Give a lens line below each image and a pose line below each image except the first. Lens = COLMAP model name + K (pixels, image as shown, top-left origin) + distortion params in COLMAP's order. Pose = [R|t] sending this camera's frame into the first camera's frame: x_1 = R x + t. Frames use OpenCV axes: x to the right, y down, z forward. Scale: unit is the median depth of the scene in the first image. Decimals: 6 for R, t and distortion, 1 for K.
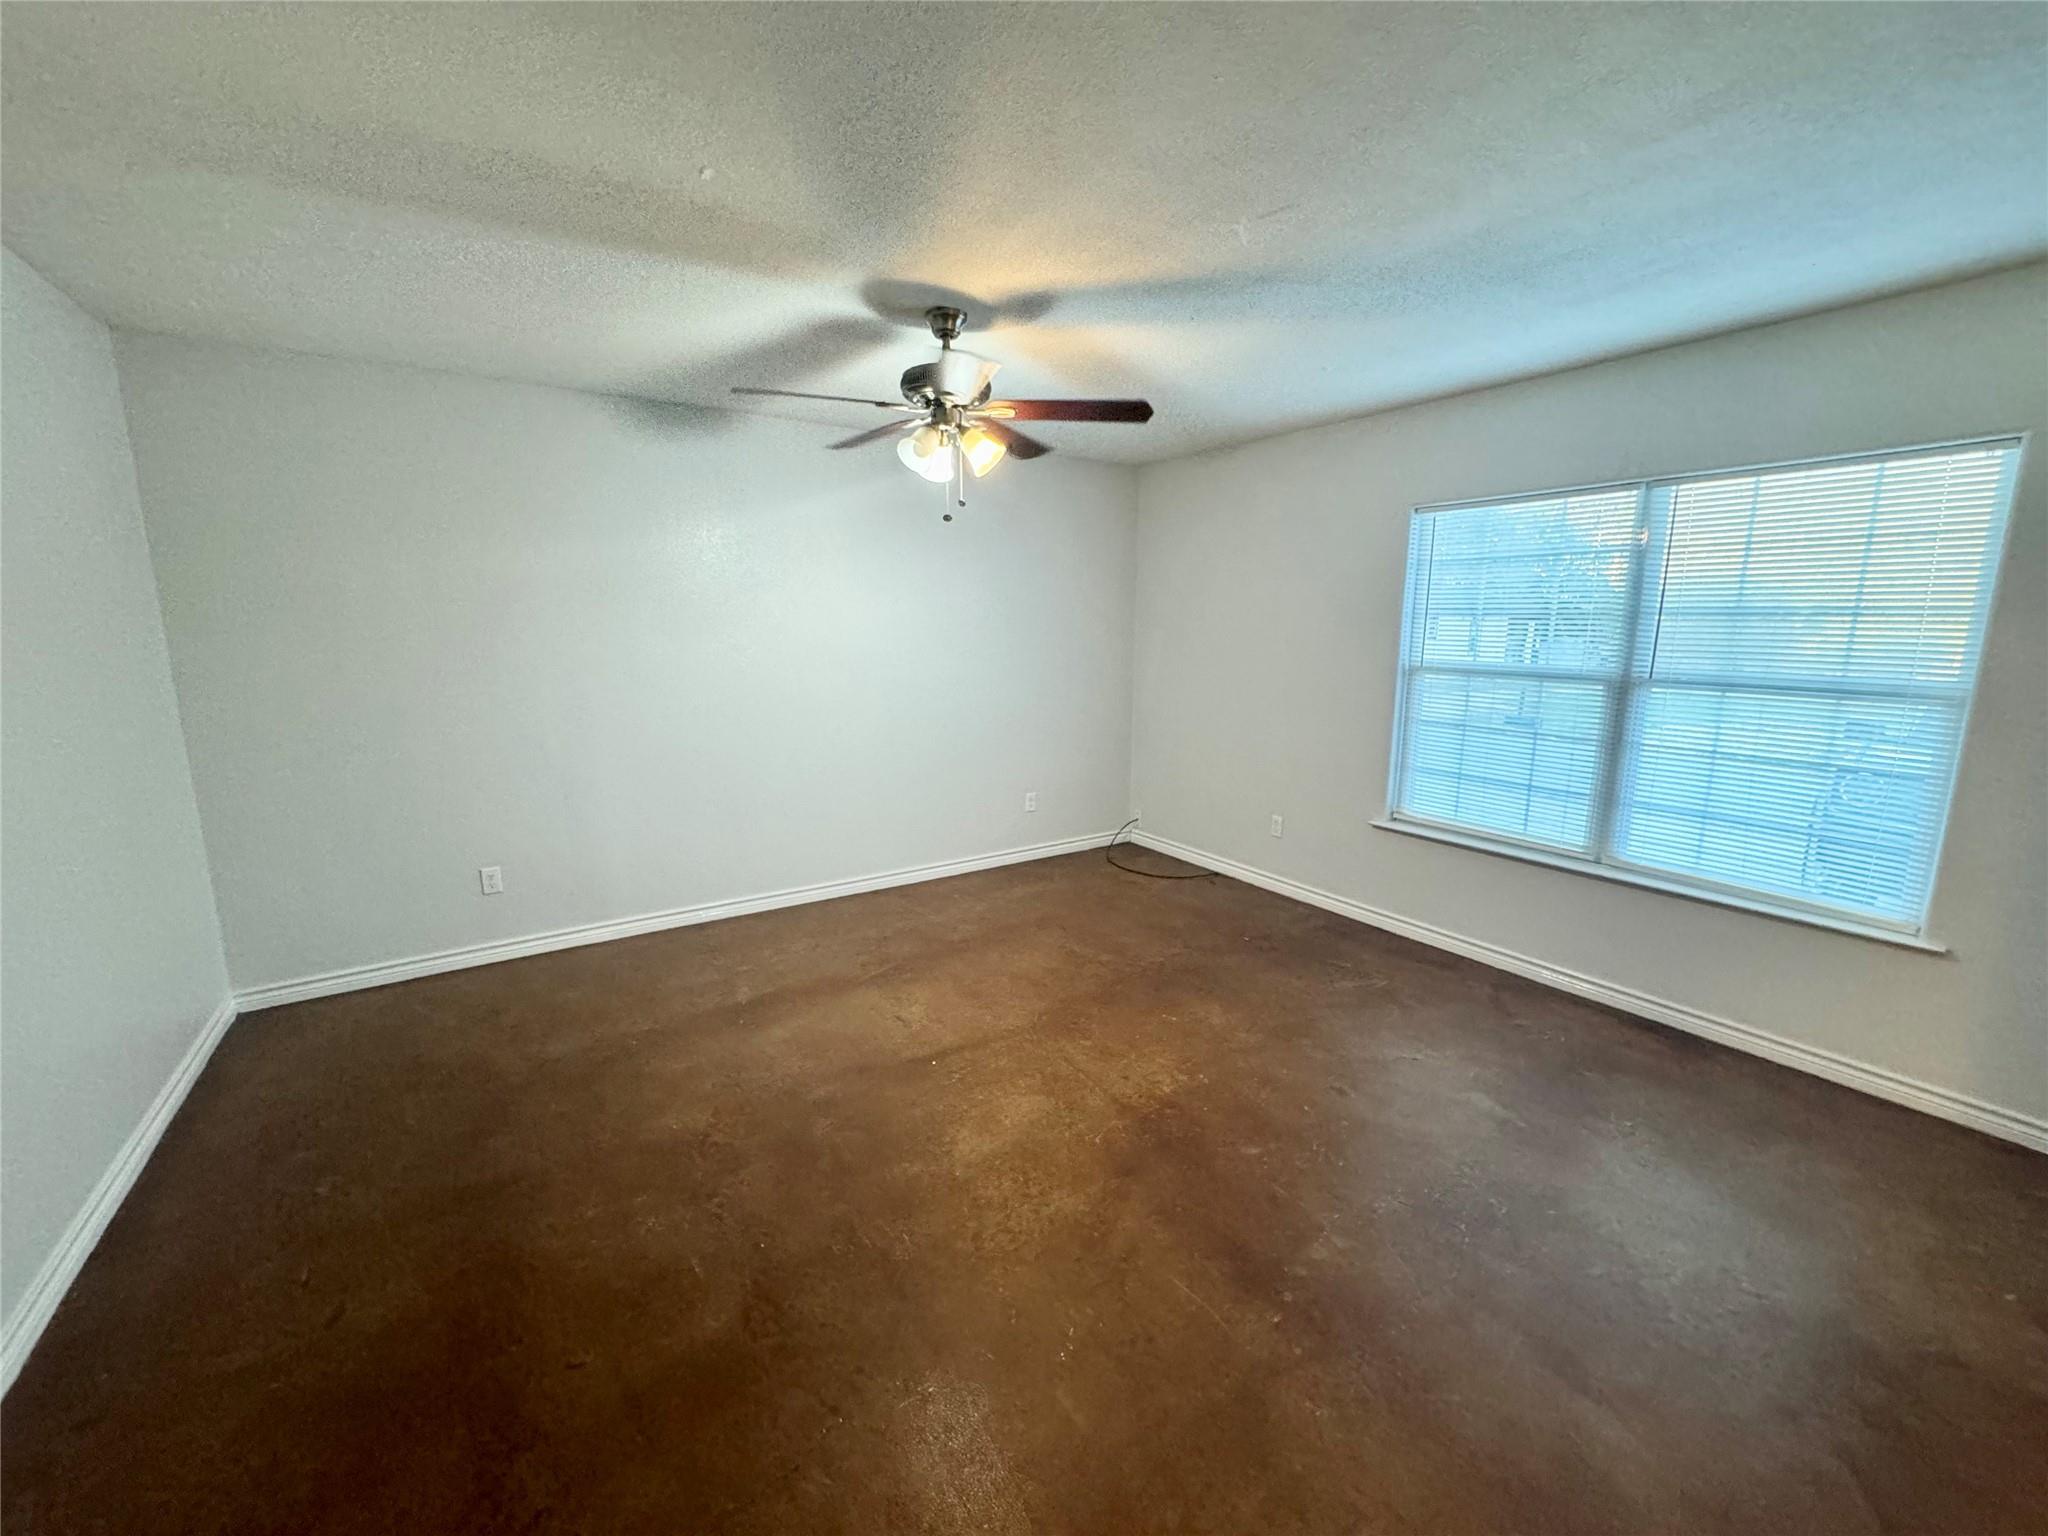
lens RADIAL K [[817.0, 0, 1024.0], [0, 817.0, 768.0], [0, 0, 1]] dist [0.000510, 0.000325]
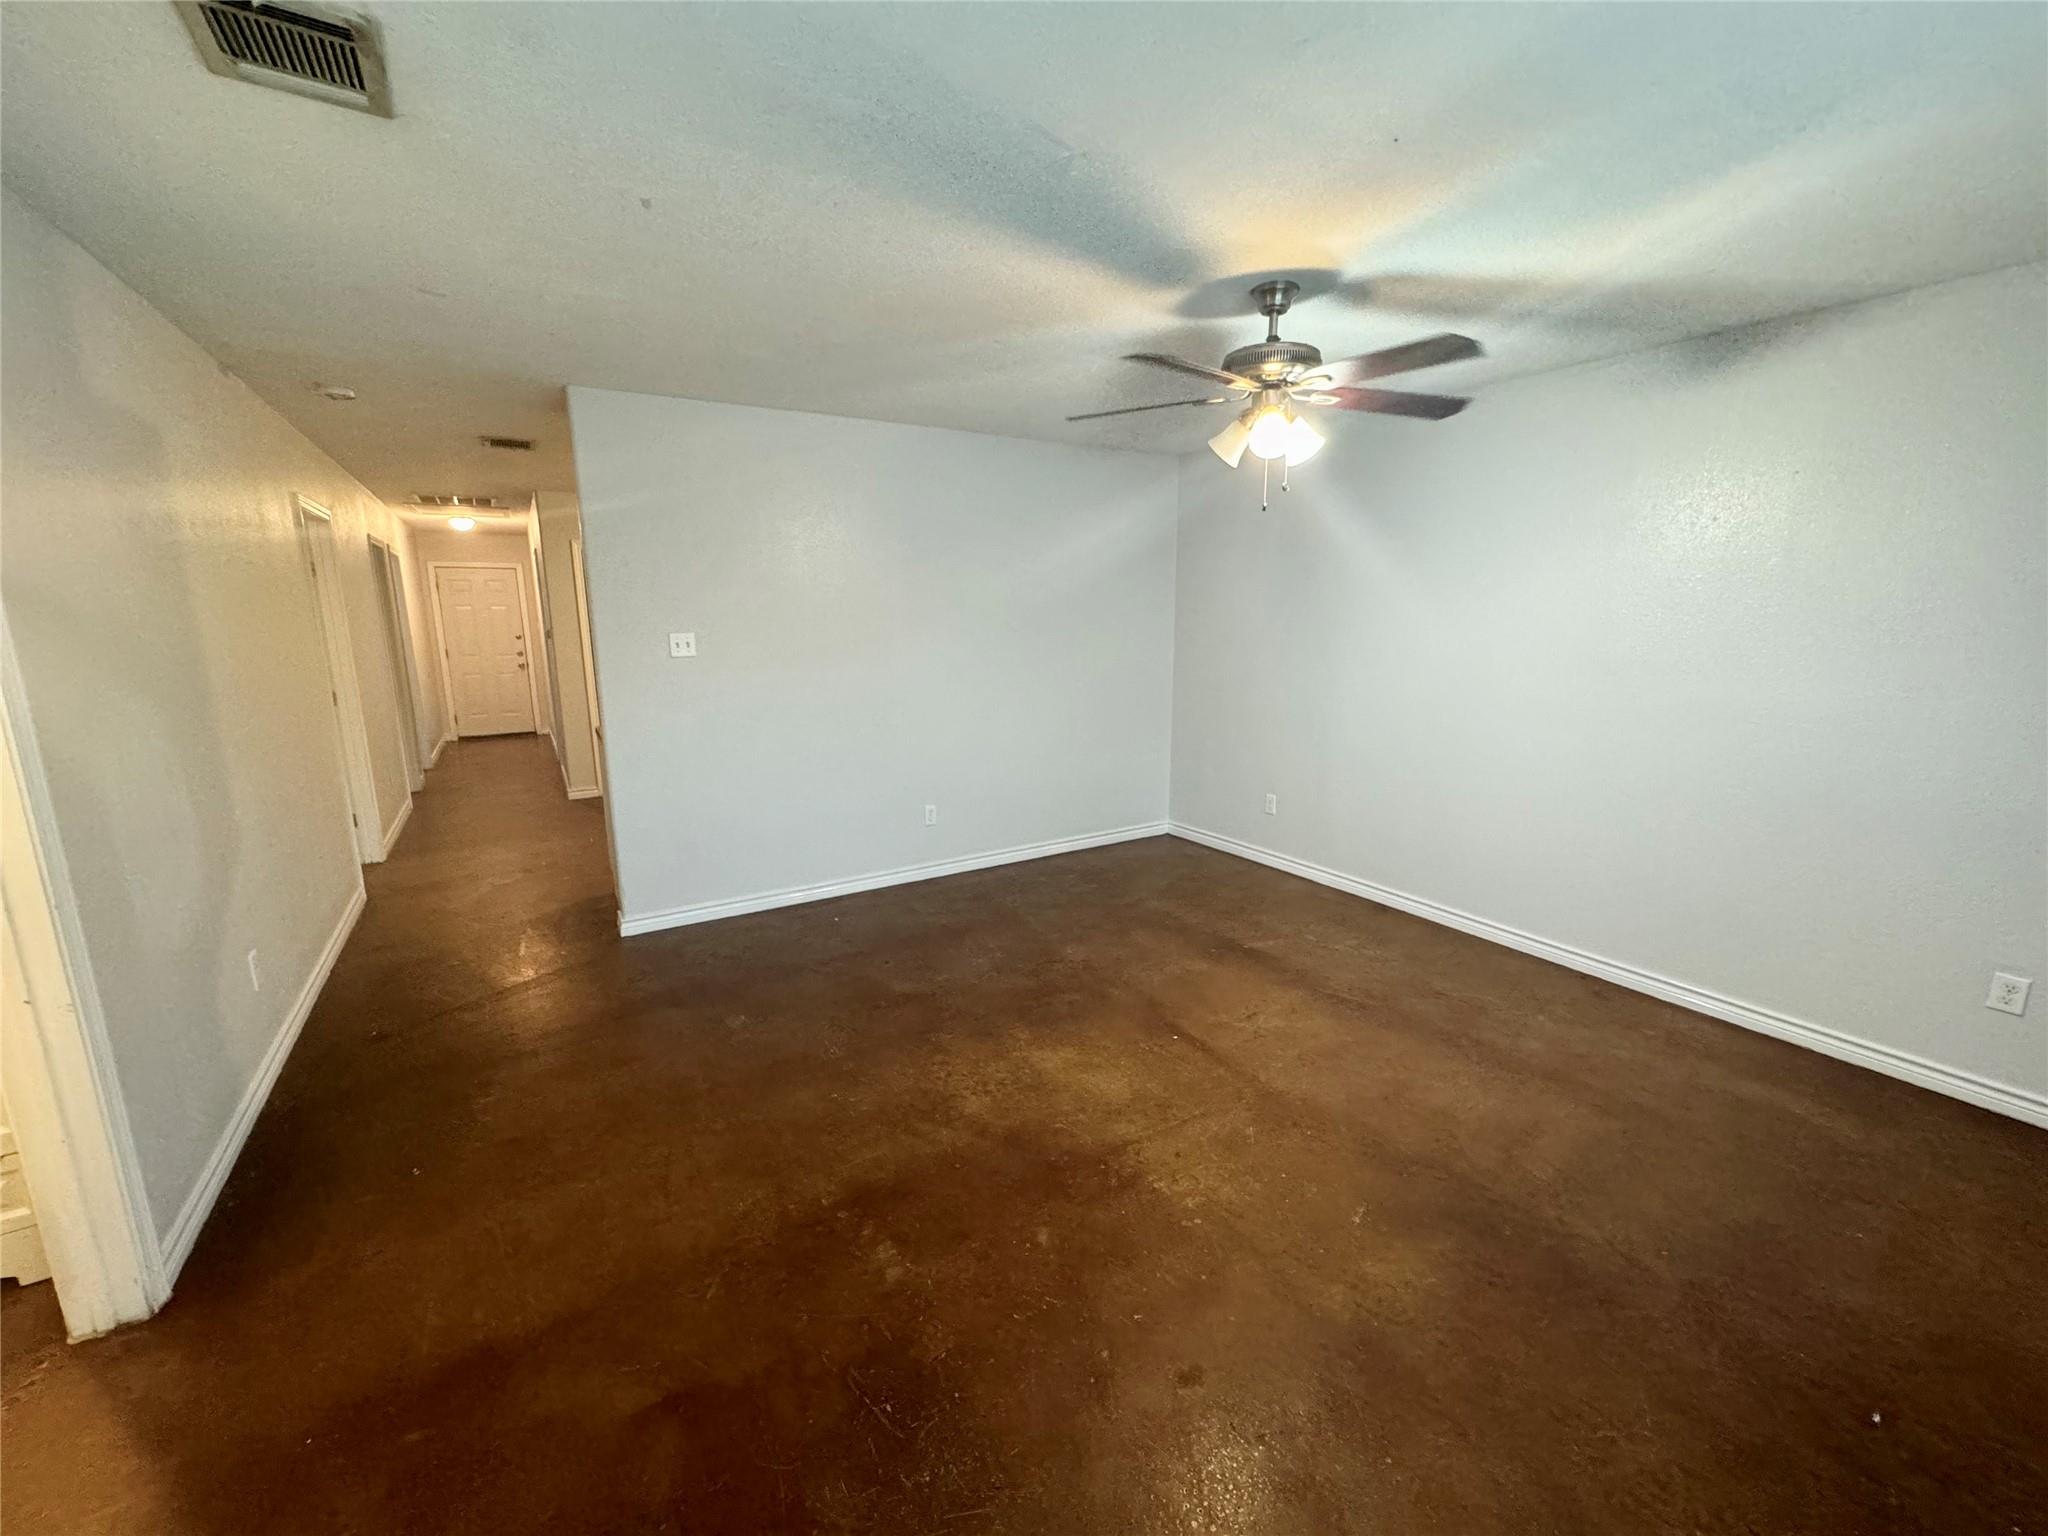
lens RADIAL K [[817.0, 0, 1024.0], [0, 817.0, 768.0], [0, 0, 1]] dist [0.000510, 0.000325]
pose [[-0.030796, 0.193502, -0.980616, 0.762330], [-0.171566, 0.965498, 0.195906, -0.130385], [0.984691, 0.174273, 0.003464, 0.658304]]
